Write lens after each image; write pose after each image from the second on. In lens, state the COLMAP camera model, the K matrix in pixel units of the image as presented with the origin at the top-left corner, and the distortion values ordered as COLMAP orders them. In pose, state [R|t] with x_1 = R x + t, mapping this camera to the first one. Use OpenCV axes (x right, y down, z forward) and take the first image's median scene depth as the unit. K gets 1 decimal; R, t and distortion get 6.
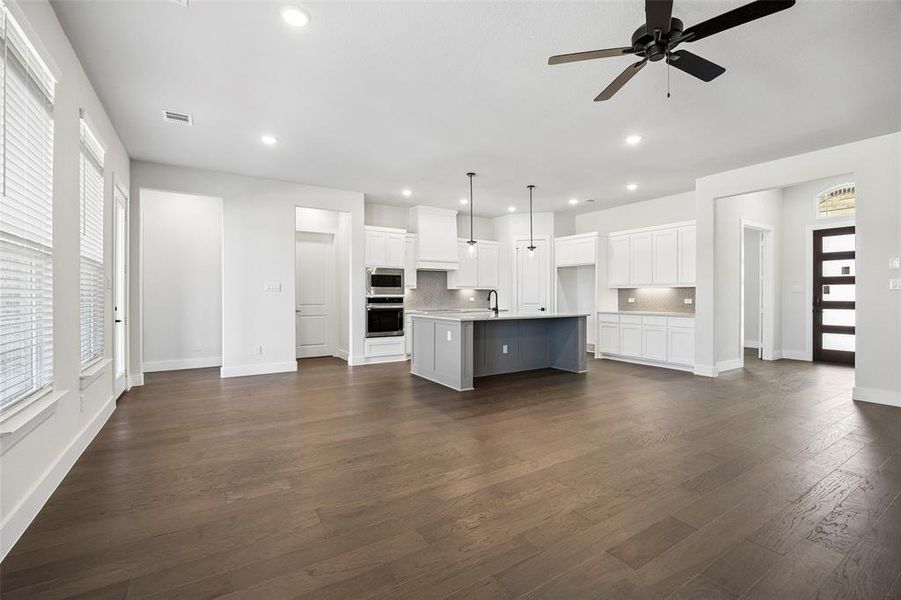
lens RADIAL K [[398.4, 0, 450.5], [0, 398.4, 297.8], [0, 0, 1]] dist [-0.011783, -0.000232]
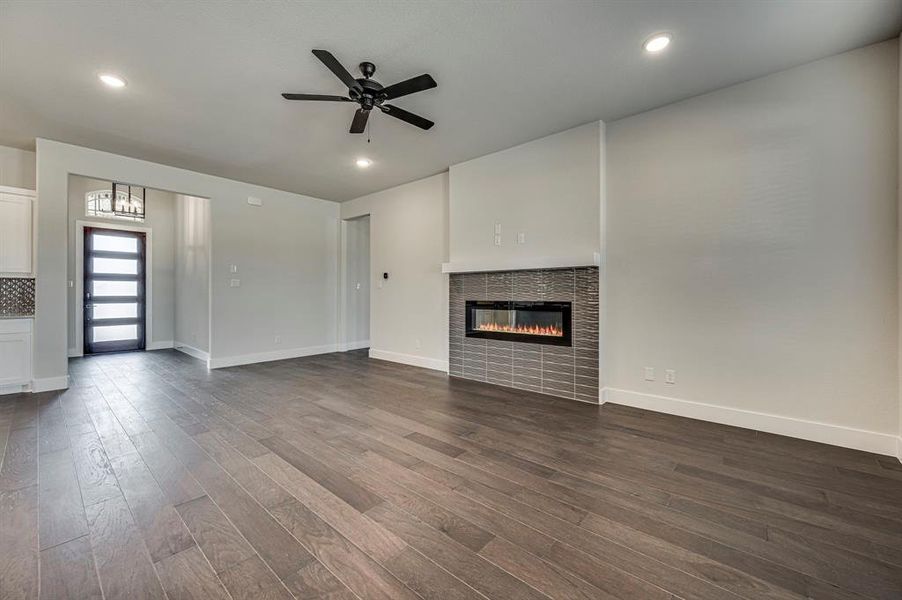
lens RADIAL K [[357.8, 0, 452.0], [0, 357.8, 294.2], [0, 0, 1]] dist [-0.000973, -0.000312]
pose [[-0.294203, -0.002390, 0.955740, -0.229553], [0.003542, 0.999987, 0.003591, 0.002831], [-0.955736, 0.004442, -0.294191, 0.357027]]
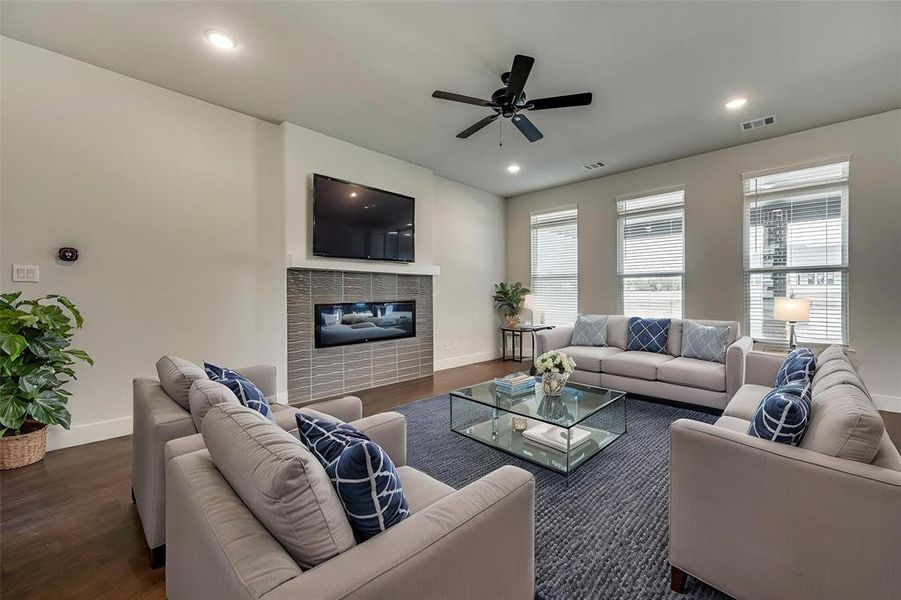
lens RADIAL K [[357.0, 0, 447.2], [0, 357.0, 297.4], [0, 0, 1]] dist [0.000229, 0.000043]
pose [[-0.974756, 0.000712, -0.223270, 0.327293], [-0.001479, 0.999952, 0.009644, 0.002250], [0.223266, 0.009731, -0.974709, 0.704708]]
